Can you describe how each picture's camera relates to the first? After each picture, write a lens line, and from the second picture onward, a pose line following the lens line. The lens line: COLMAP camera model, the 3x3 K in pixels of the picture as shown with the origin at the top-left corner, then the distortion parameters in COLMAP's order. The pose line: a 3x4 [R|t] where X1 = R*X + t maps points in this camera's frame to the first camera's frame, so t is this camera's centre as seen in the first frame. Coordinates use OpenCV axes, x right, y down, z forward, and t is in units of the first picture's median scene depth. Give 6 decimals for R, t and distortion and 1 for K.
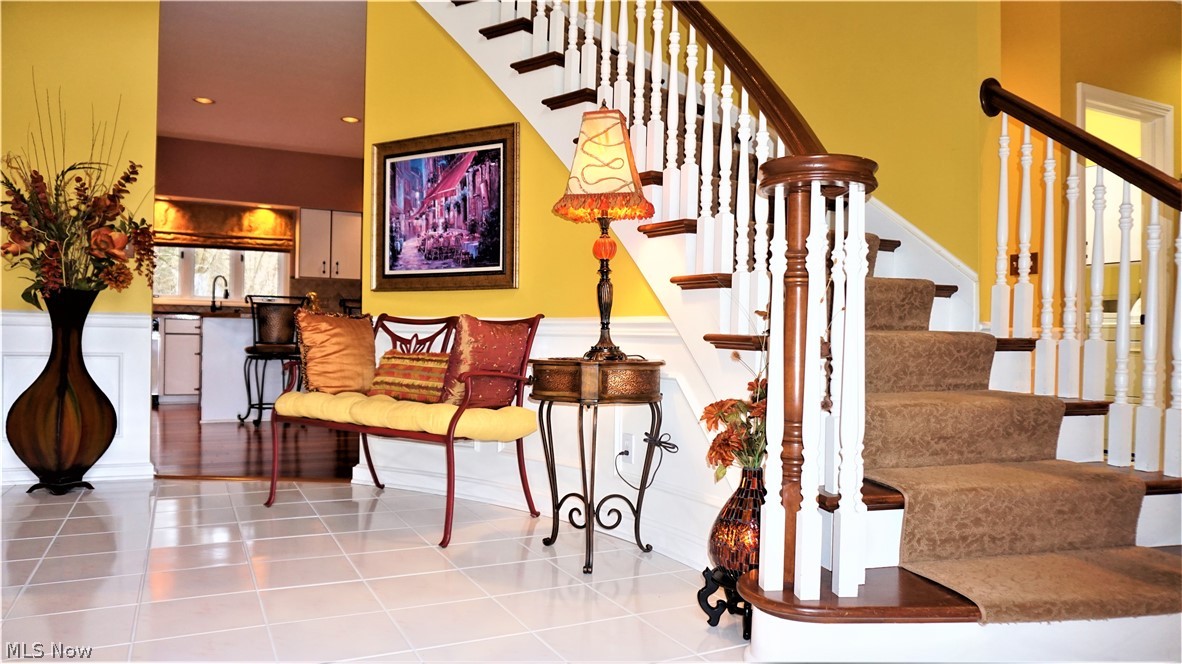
lens RADIAL K [[787.1, 0, 597.6], [0, 787.1, 333.6], [0, 0, 1]] dist [-0.057918, 0.035866]
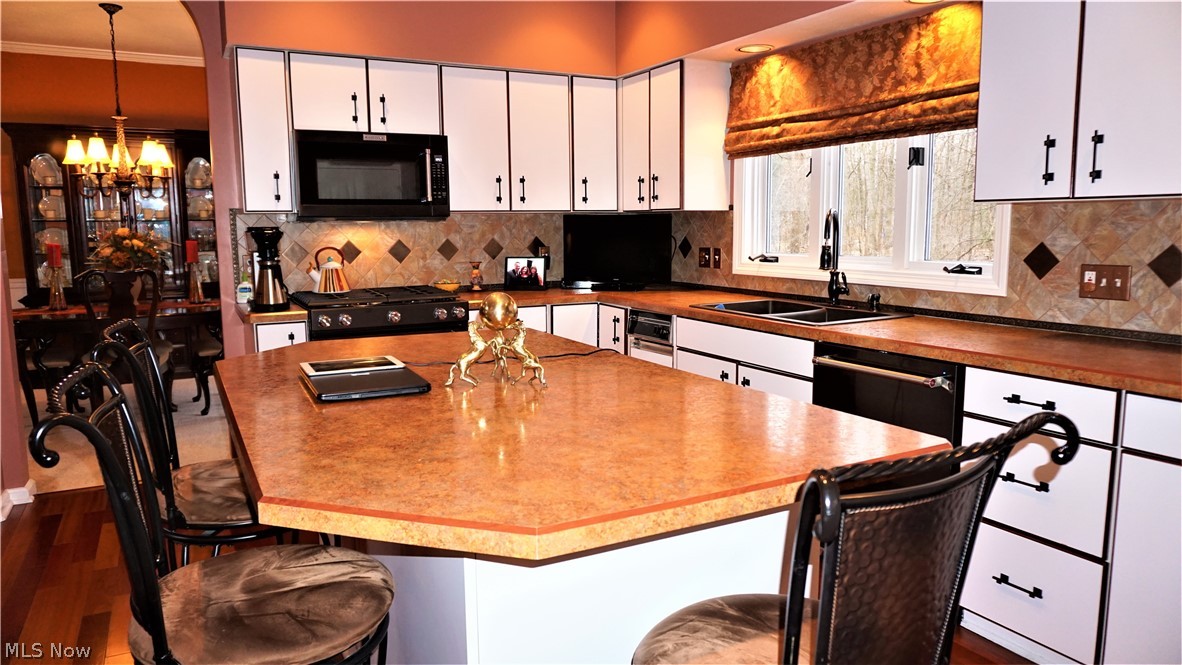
lens RADIAL K [[787.1, 0, 597.6], [0, 787.1, 334.1], [0, 0, 1]] dist [-0.057918, 0.035866]
pose [[0.008765, 0.115039, -0.993322, -0.075446], [-0.006413, 0.993346, 0.114985, -0.055523], [0.999941, 0.005362, 0.009444, 0.864240]]
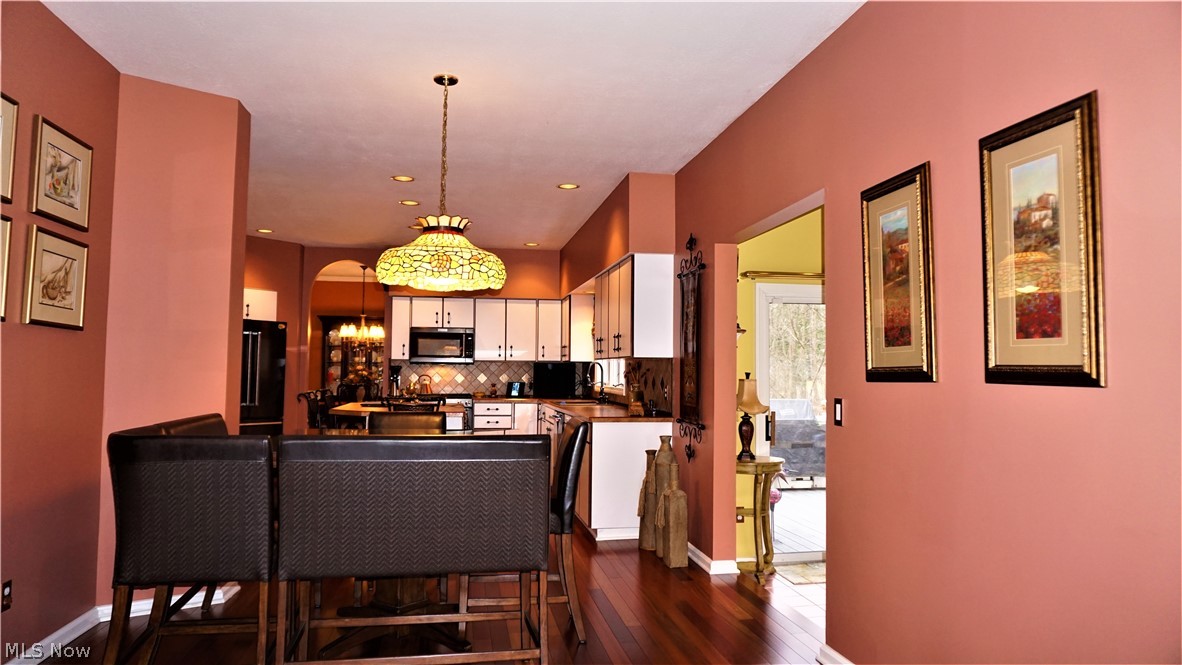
lens RADIAL K [[787.1, 0, 597.6], [0, 787.1, 334.1], [0, 0, 1]] dist [-0.057918, 0.035866]
pose [[-0.309494, -0.075609, -0.947891, 0.444142], [-0.029130, 0.997120, -0.070025, -0.038656], [0.950455, 0.005940, -0.310805, 1.292056]]
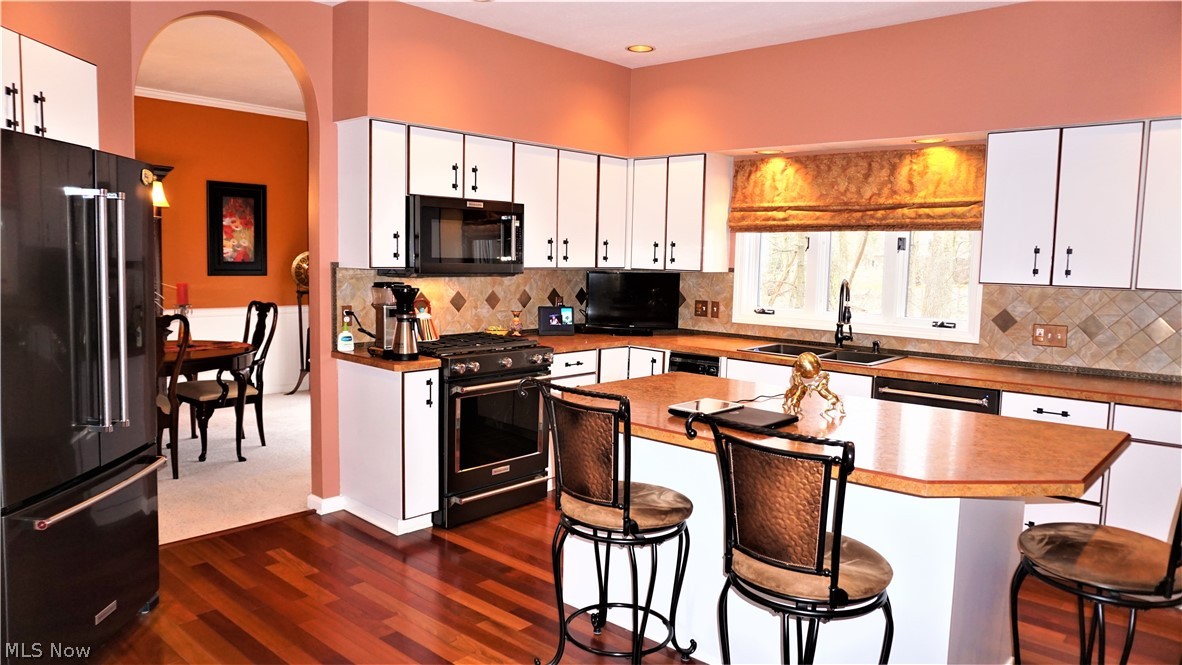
lens RADIAL K [[787.1, 0, 597.6], [0, 787.1, 334.1], [0, 0, 1]] dist [-0.057918, 0.035866]
pose [[0.344172, 0.079124, -0.935567, -0.021674], [-0.027509, 0.996865, 0.074189, -0.071288], [0.938504, 0.000203, 0.345269, 0.634097]]
